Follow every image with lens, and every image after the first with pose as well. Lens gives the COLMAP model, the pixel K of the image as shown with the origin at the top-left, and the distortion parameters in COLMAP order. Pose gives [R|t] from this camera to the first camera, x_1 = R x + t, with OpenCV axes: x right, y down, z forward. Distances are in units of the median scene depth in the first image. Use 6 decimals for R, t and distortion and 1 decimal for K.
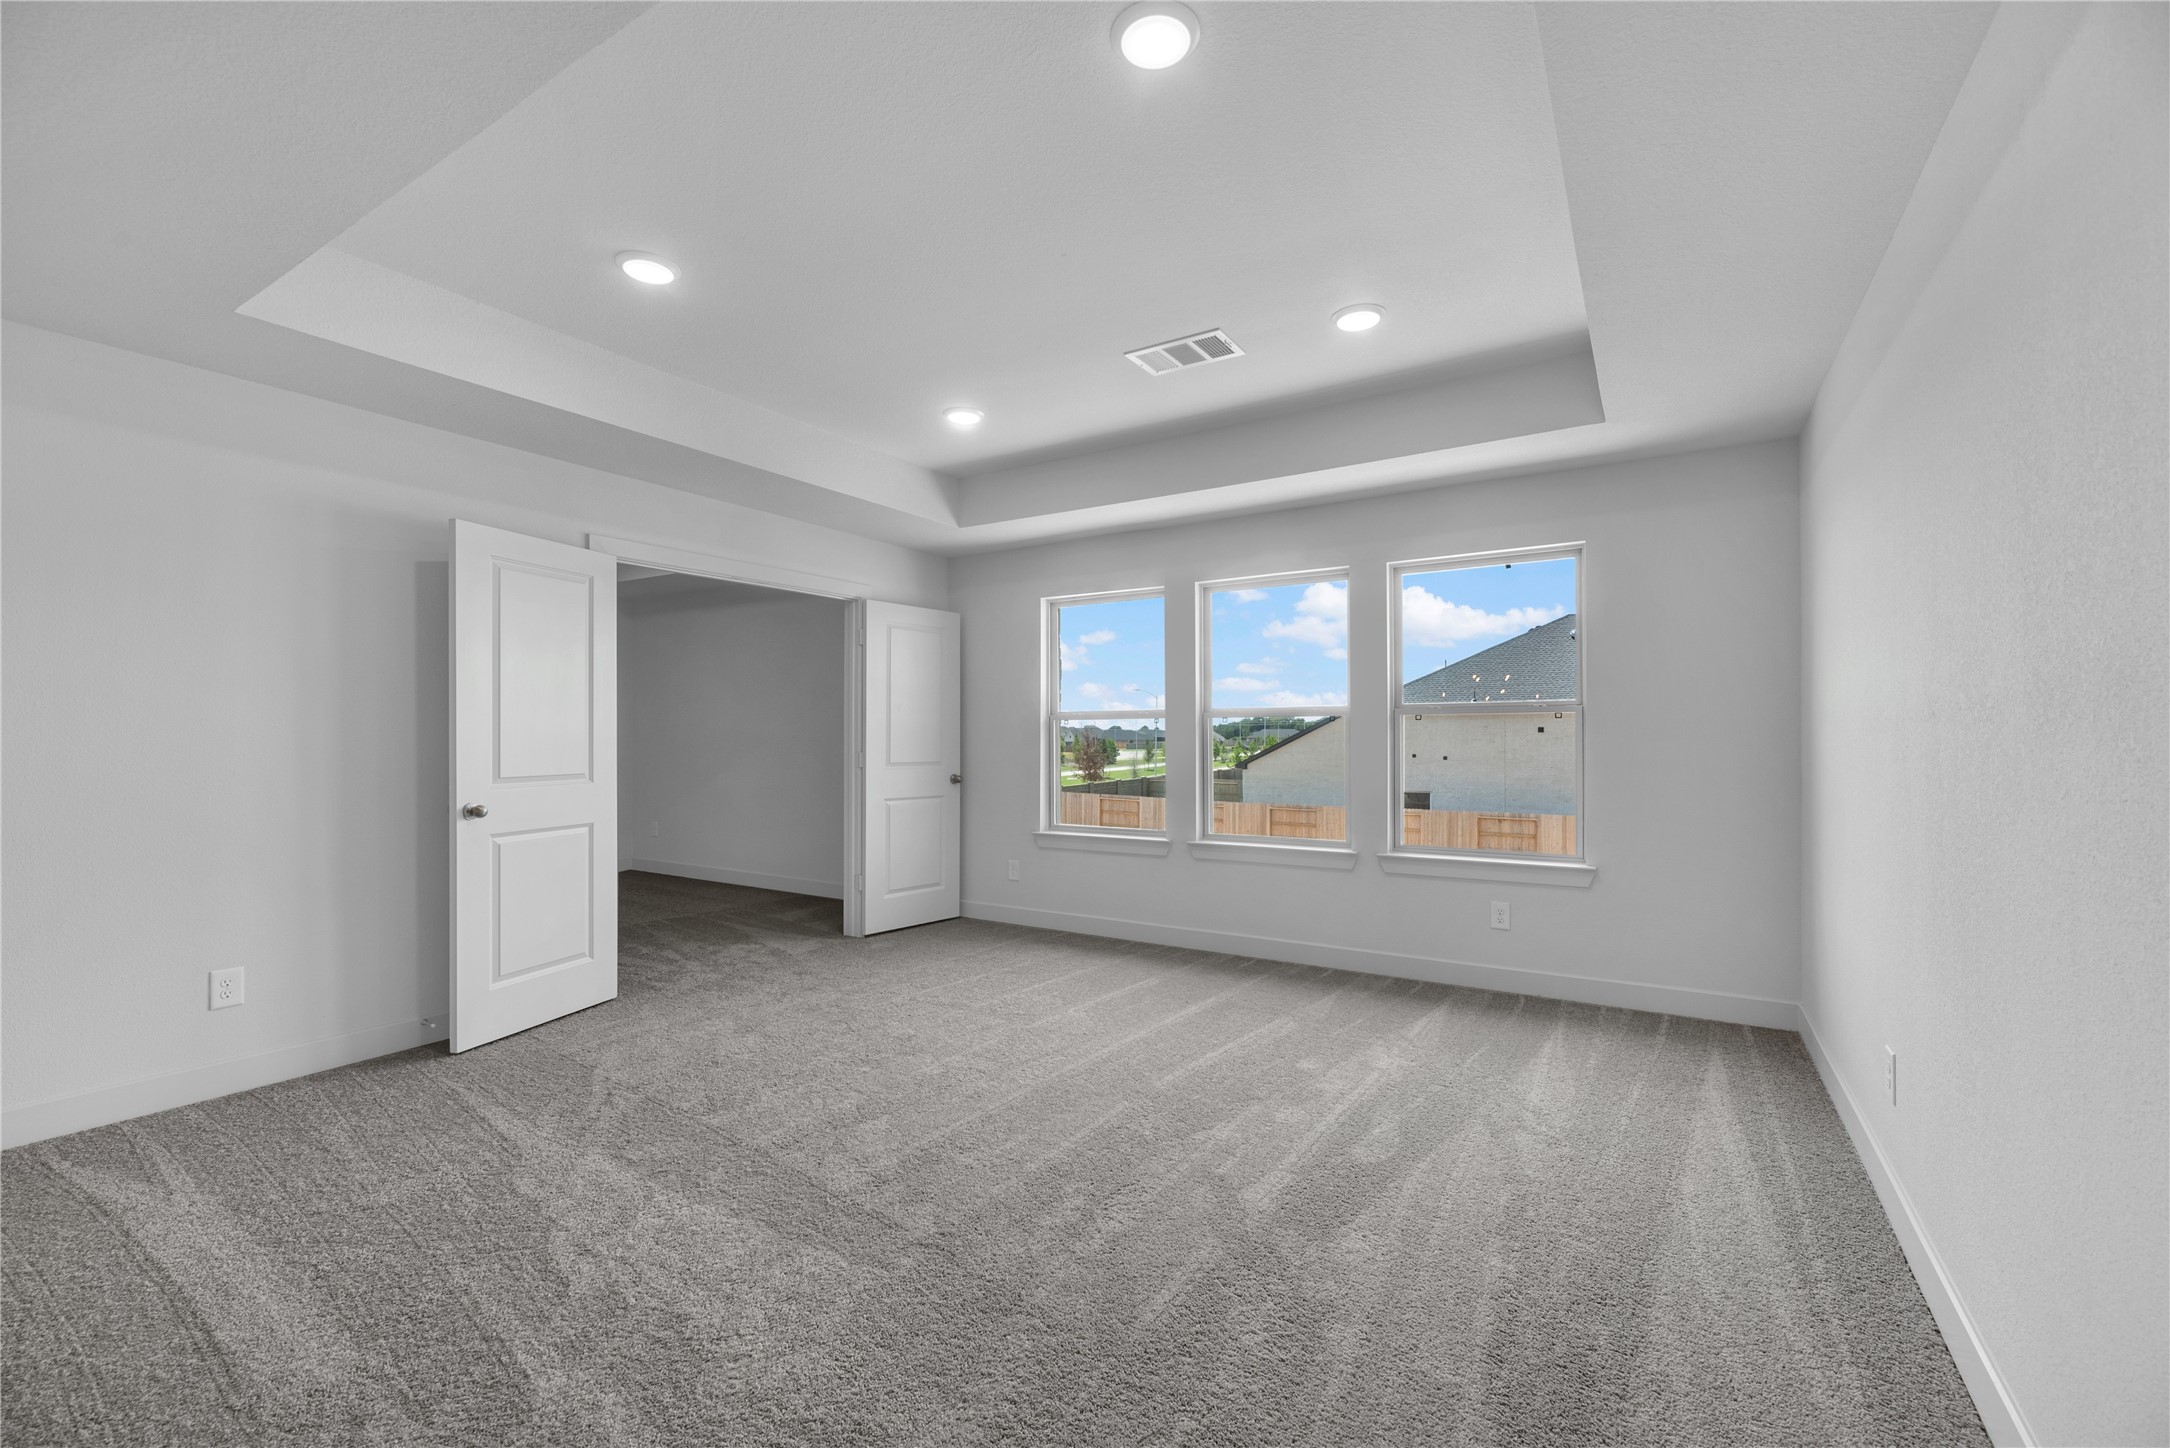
lens RADIAL K [[905.0, 0, 1099.3], [0, 905.0, 733.3], [0, 0, 1]] dist [0.011652, -0.000040]
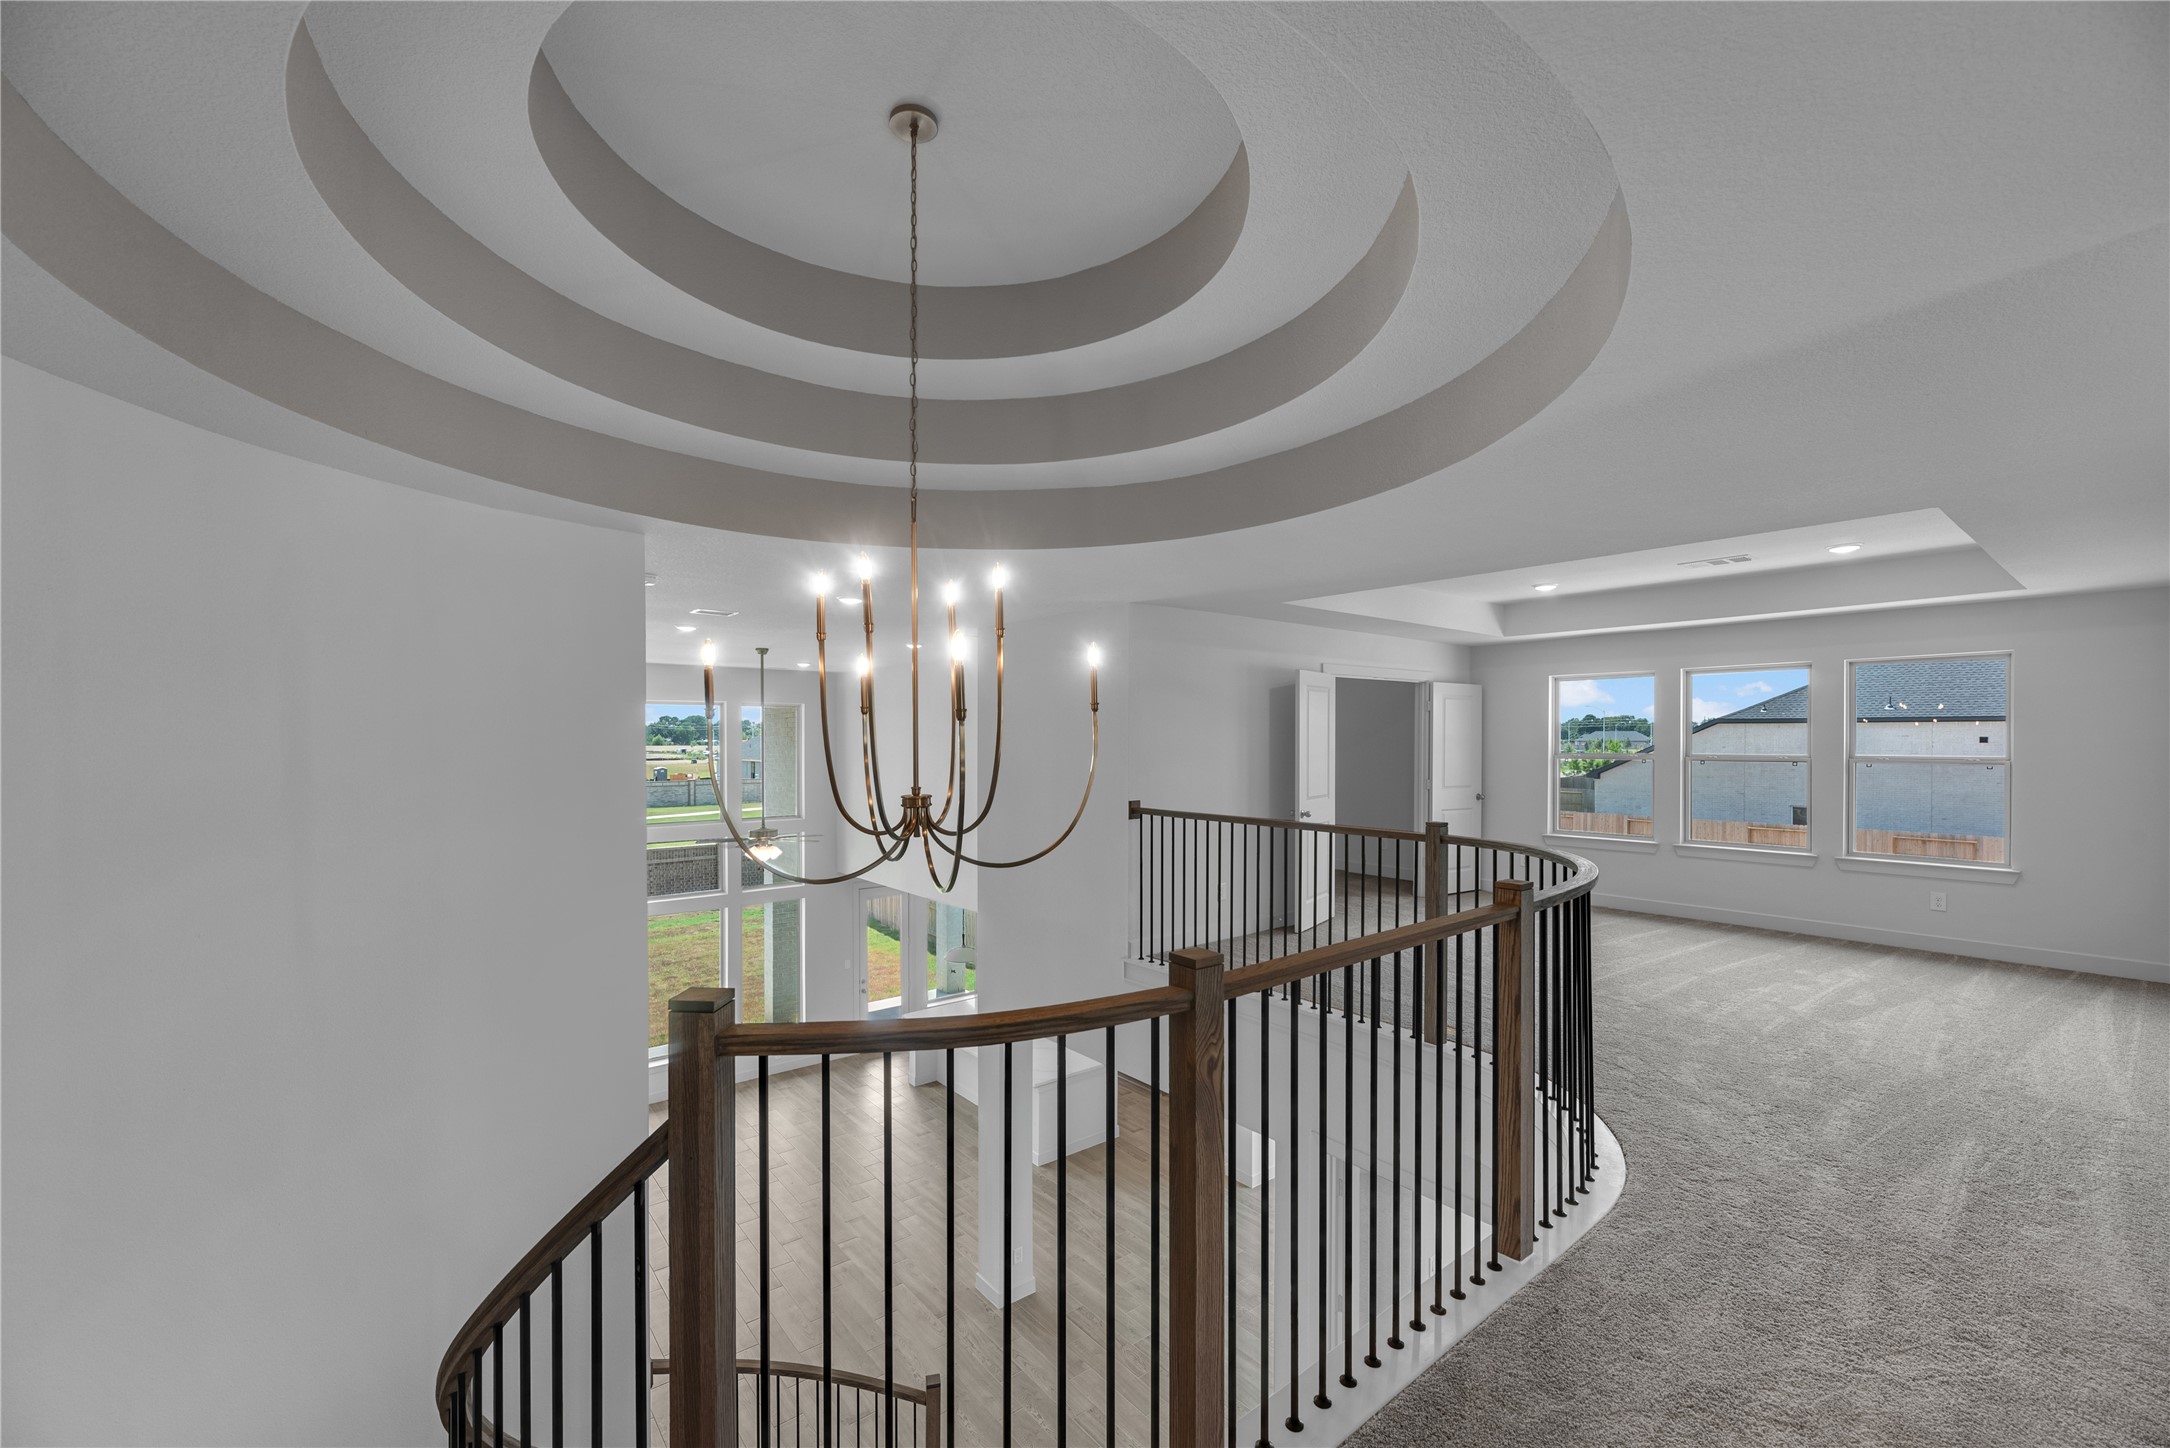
lens RADIAL K [[891.9, 0, 1093.3], [0, 891.9, 745.4], [0, 0, 1]] dist [-0.001119, -0.000096]
pose [[0.944985, 0.004804, -0.327078, -0.304921], [-0.000914, 0.999927, 0.012046, -0.055766], [0.327112, -0.011084, 0.944920, -0.647100]]
